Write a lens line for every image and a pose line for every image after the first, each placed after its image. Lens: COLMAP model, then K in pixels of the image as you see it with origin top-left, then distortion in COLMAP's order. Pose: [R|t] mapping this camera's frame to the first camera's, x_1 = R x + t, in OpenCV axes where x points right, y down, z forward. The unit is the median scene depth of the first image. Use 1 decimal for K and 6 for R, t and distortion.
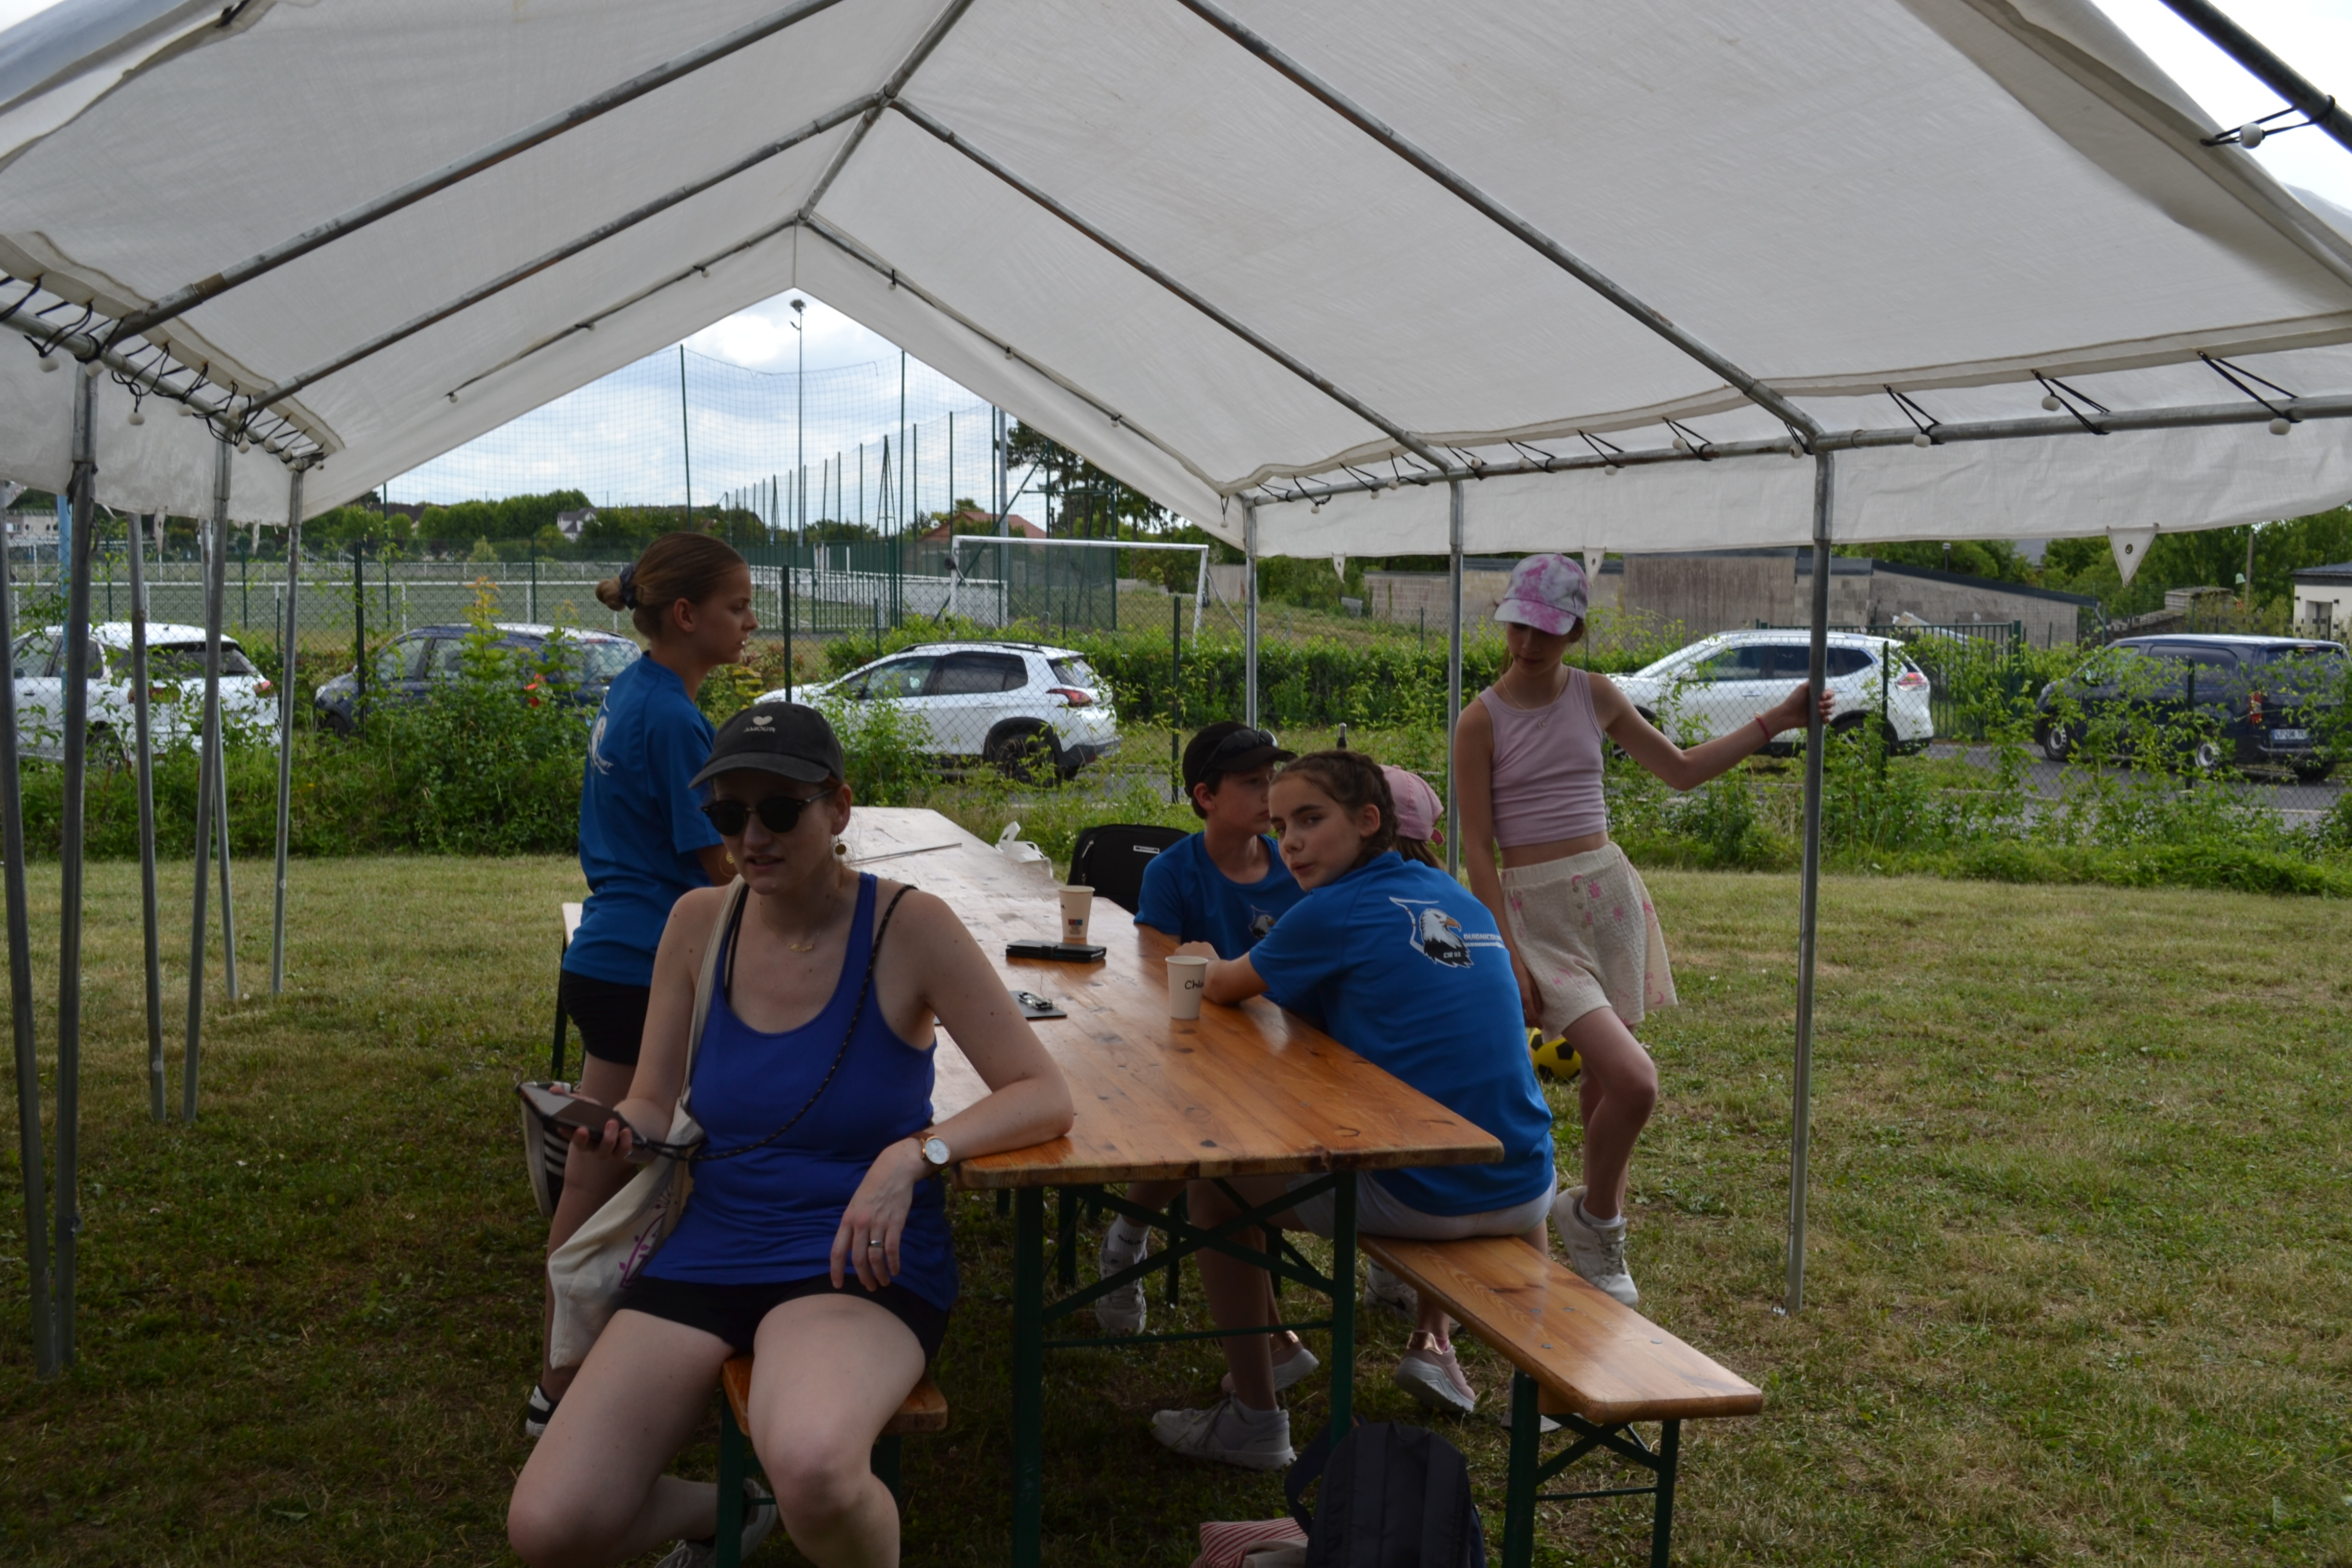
lens RADIAL K [[2469.6, 0, 1171.0], [0, 2469.6, 781.6], [0, 0, 1]] dist [-0.058772, 0.000000]
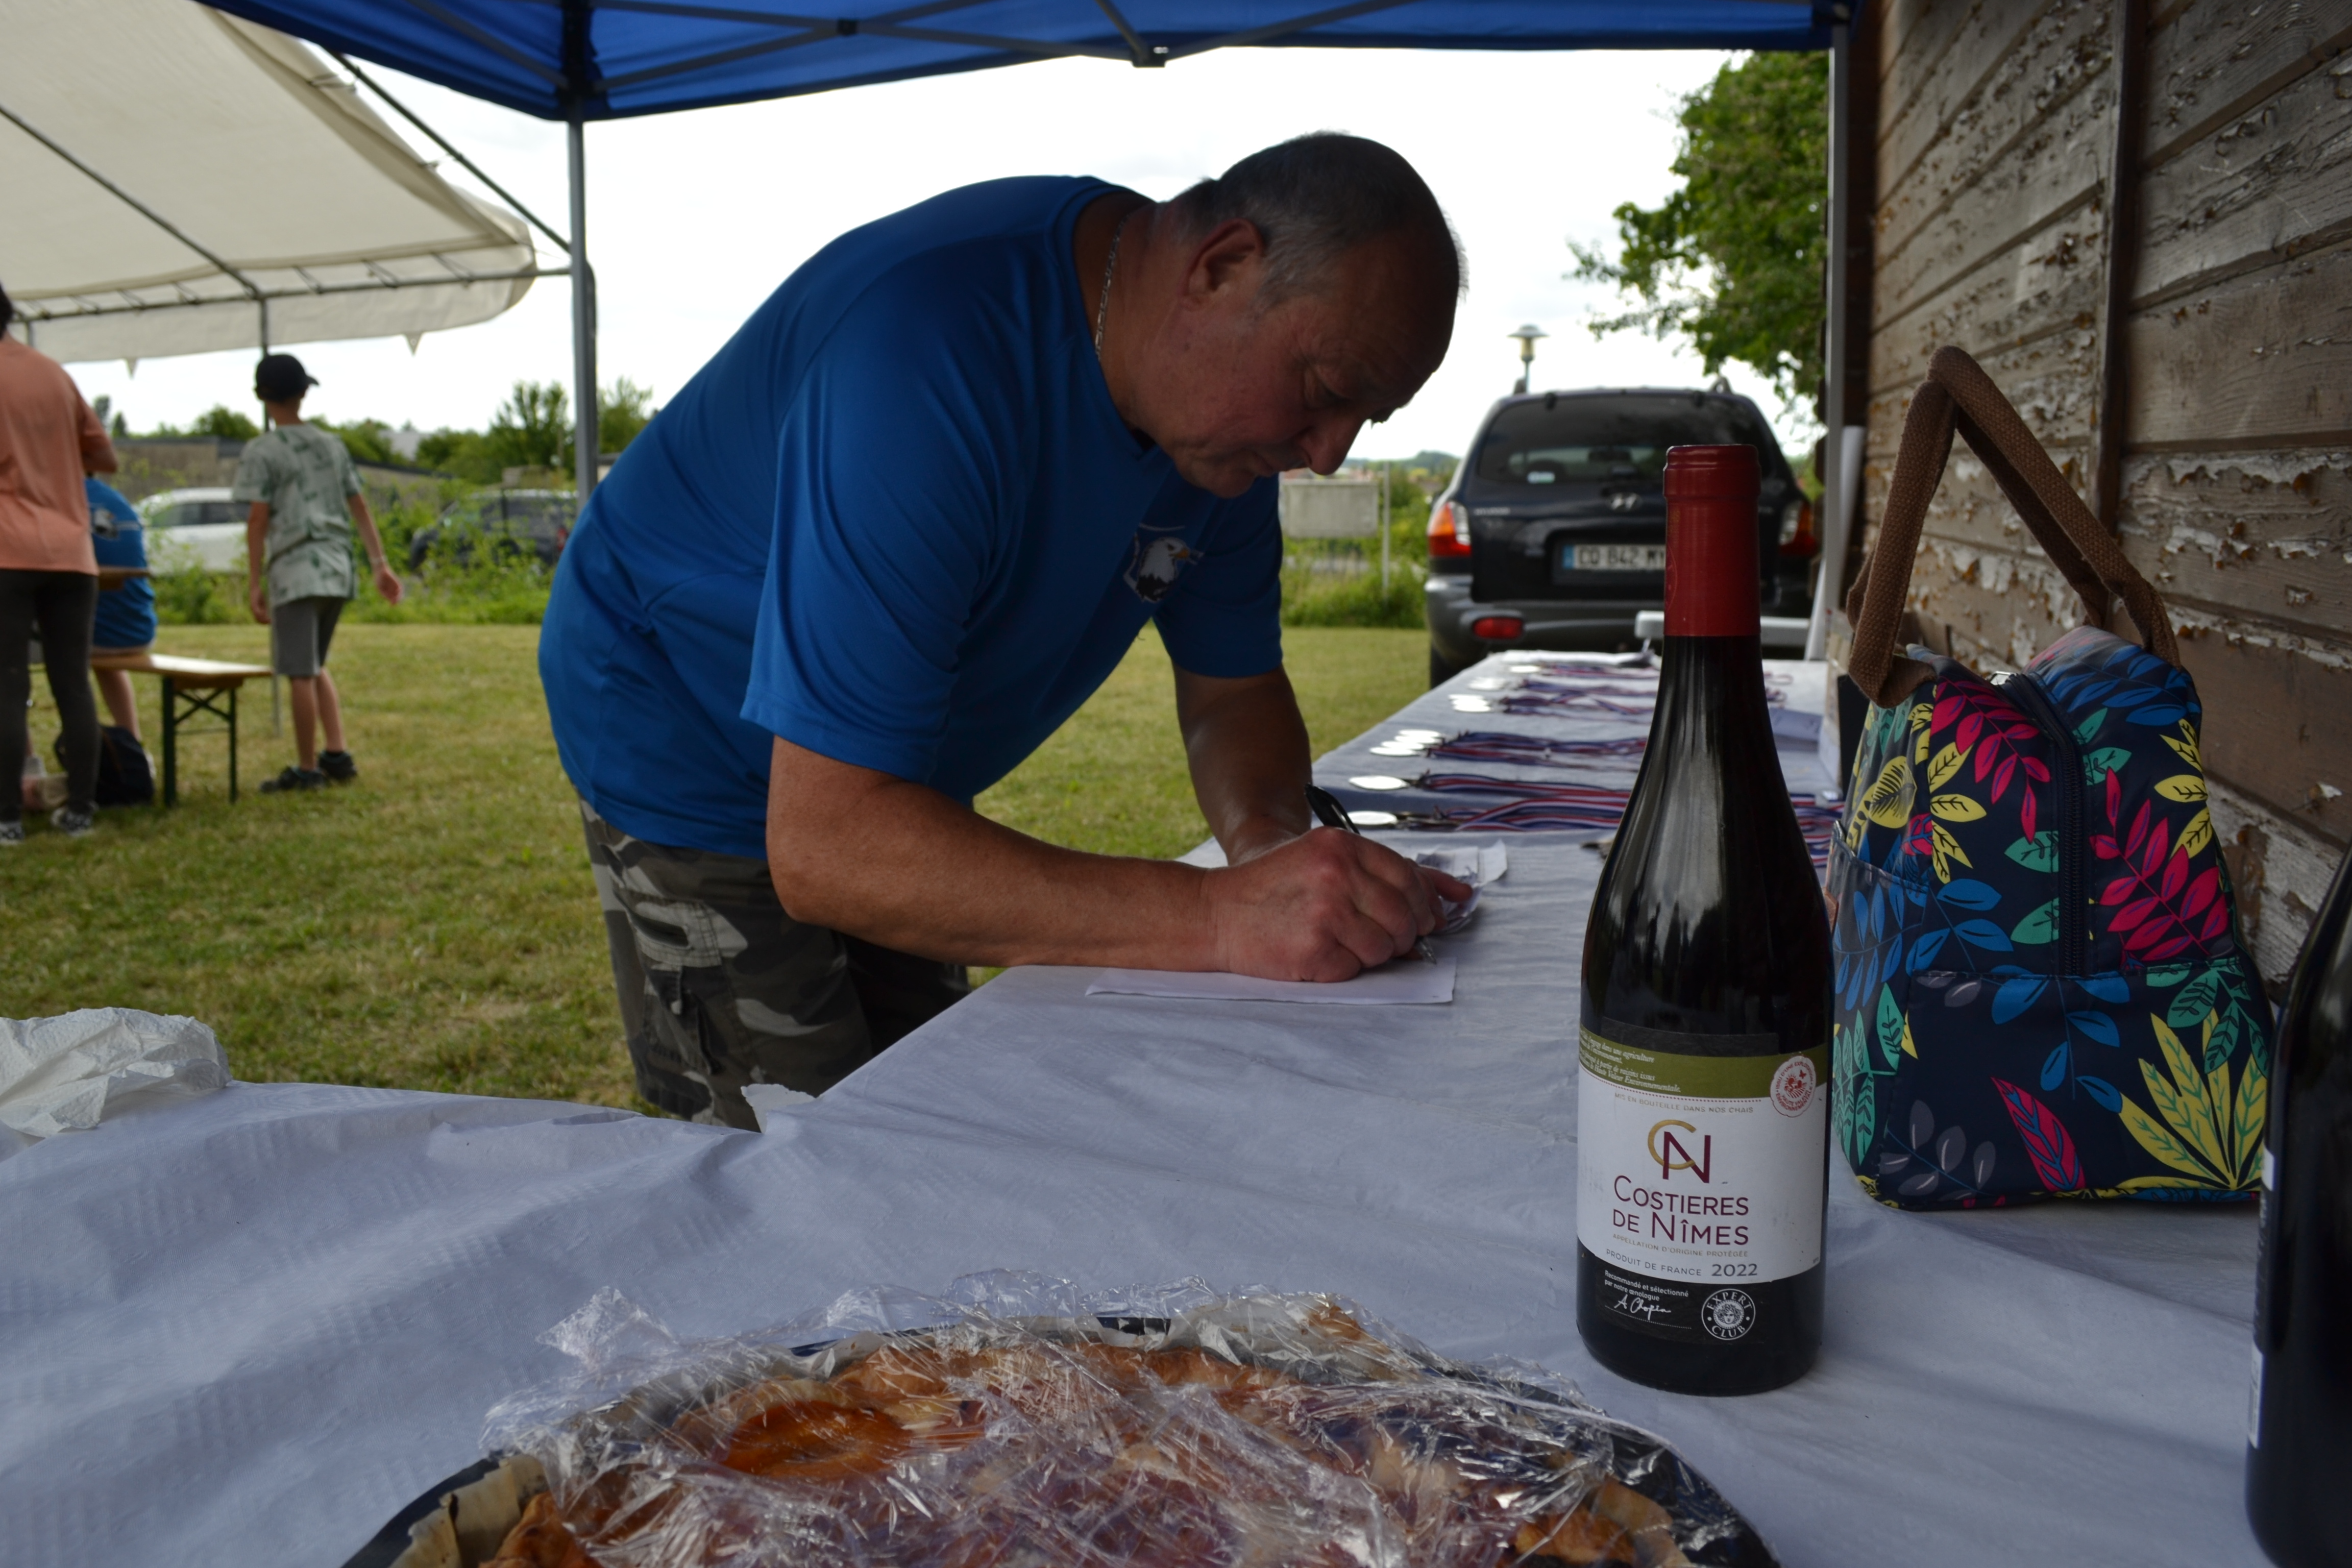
lens RADIAL K [[1957.3, 0, 1171.3], [0, 1957.3, 788.5], [0, 0, 1]] dist [-0.081785, -0.001268]
pose [[0.759587, -0.091624, 0.643920, -0.201979], [0.042370, 0.994896, 0.091584, 0.144609], [-0.649024, -0.042283, 0.759592, -0.648557]]
